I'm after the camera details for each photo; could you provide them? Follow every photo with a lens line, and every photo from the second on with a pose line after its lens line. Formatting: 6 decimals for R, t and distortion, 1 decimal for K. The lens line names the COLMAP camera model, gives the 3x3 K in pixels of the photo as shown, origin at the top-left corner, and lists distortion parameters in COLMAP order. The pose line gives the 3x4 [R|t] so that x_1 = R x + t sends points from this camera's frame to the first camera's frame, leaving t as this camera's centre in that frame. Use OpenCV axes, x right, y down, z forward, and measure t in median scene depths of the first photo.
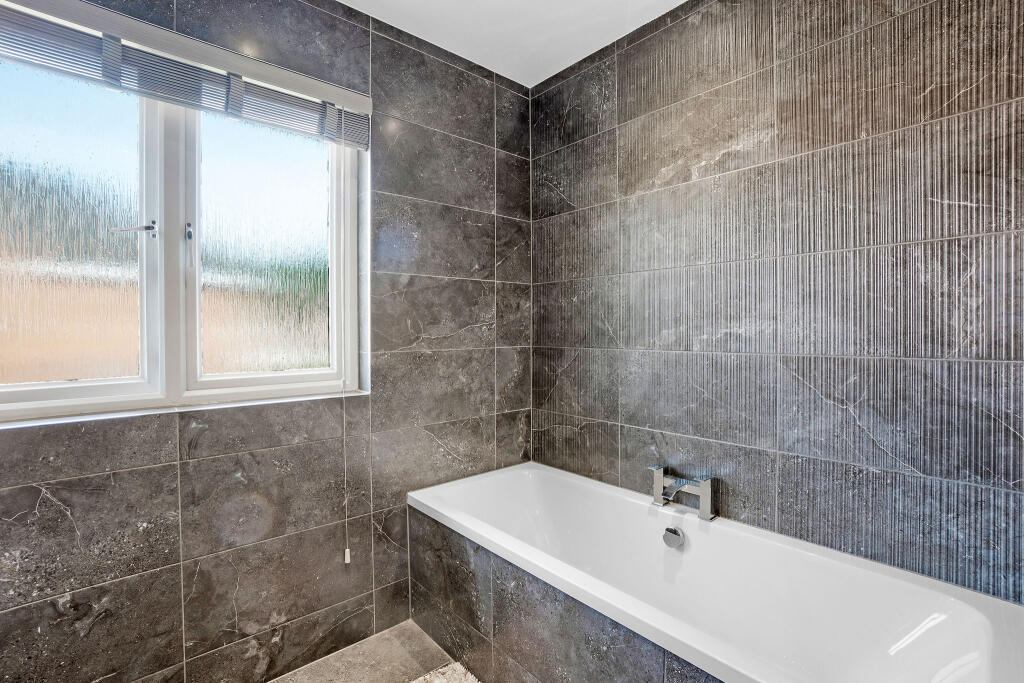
lens RADIAL K [[461.7, 0, 516.3], [0, 461.7, 334.7], [0, 0, 1]] dist [-0.049521, 0.008147]
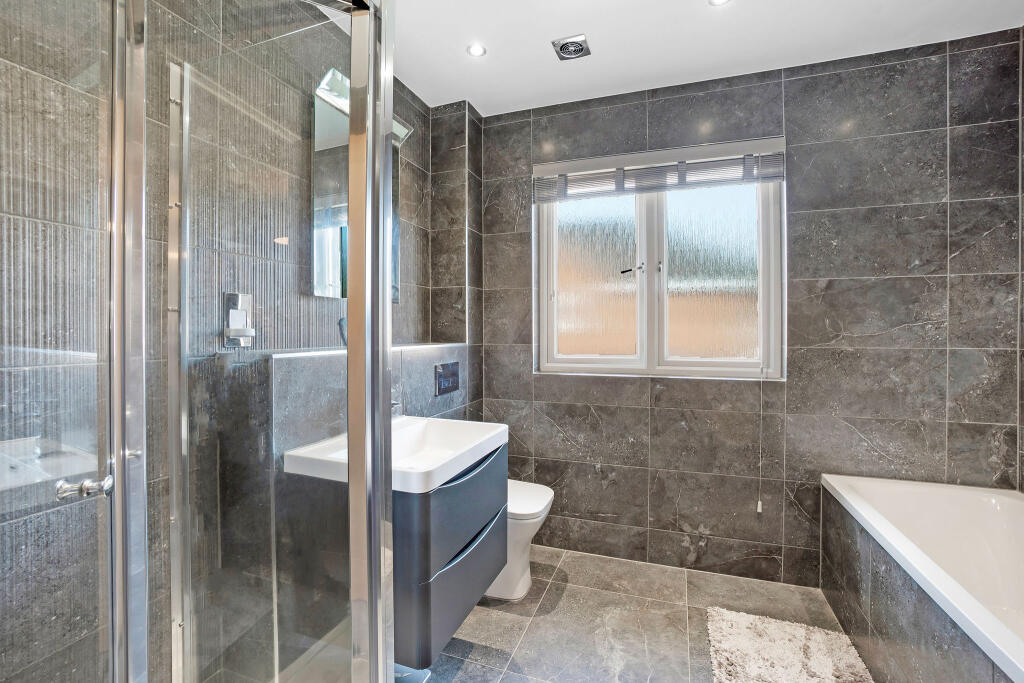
lens RADIAL K [[461.7, 0, 506.3], [0, 461.7, 334.5], [0, 0, 1]] dist [-0.049521, 0.008147]
pose [[0.467101, 0.011804, -0.884125, 0.373780], [-0.010587, 0.999914, 0.007756, 0.003711], [0.884140, 0.005737, 0.467186, -0.201195]]
